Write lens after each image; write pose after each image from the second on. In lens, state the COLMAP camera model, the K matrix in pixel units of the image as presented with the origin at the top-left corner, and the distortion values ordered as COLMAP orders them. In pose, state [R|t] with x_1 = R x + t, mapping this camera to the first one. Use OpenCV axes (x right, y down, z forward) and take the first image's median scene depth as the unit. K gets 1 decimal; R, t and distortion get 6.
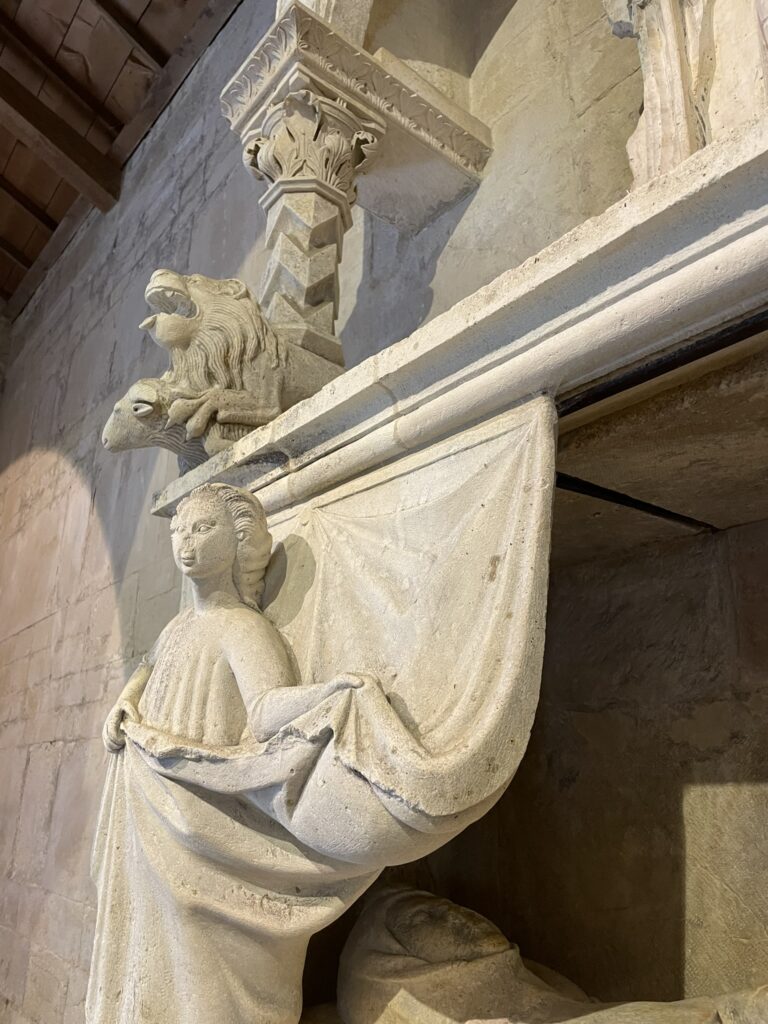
lens RADIAL K [[814.9, 0, 377.4], [0, 814.9, 517.4], [0, 0, 1]] dist [0.095072, -0.060890]
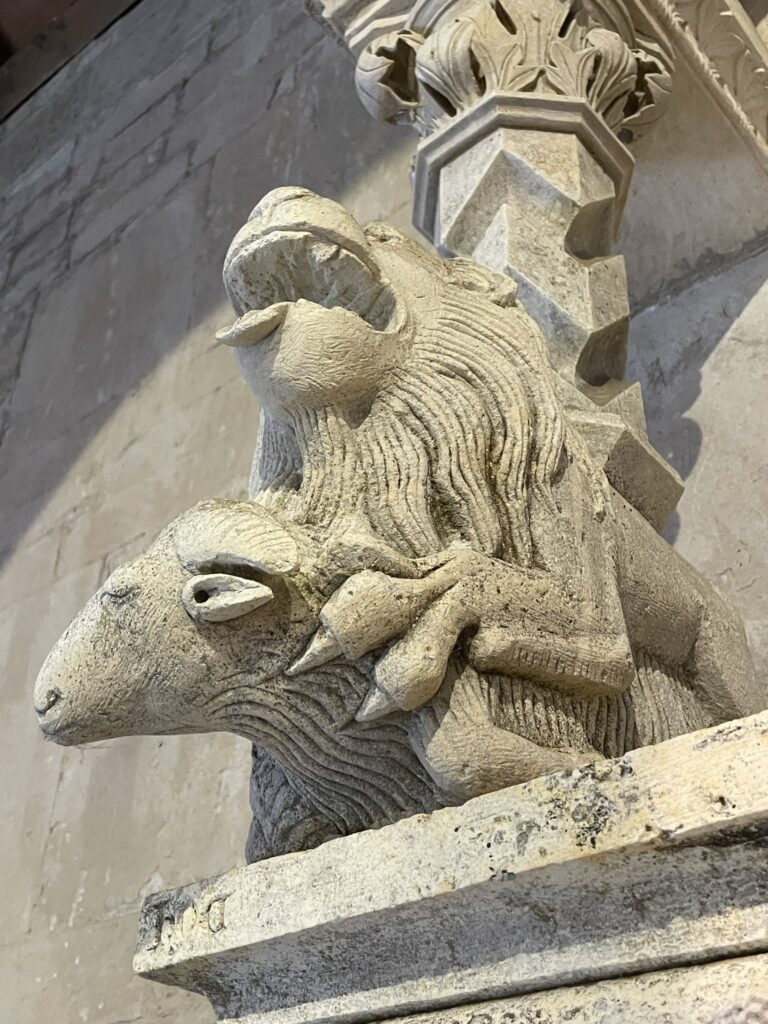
lens RADIAL K [[1279.1, 0, 391.4], [0, 1279.1, 516.0], [0, 0, 1]] dist [0.100536, 0.000000]
pose [[0.982854, 0.108738, 0.148910, -0.262559], [-0.065483, 0.960801, -0.269395, -0.038922], [-0.172366, 0.255025, 0.951447, 0.501544]]
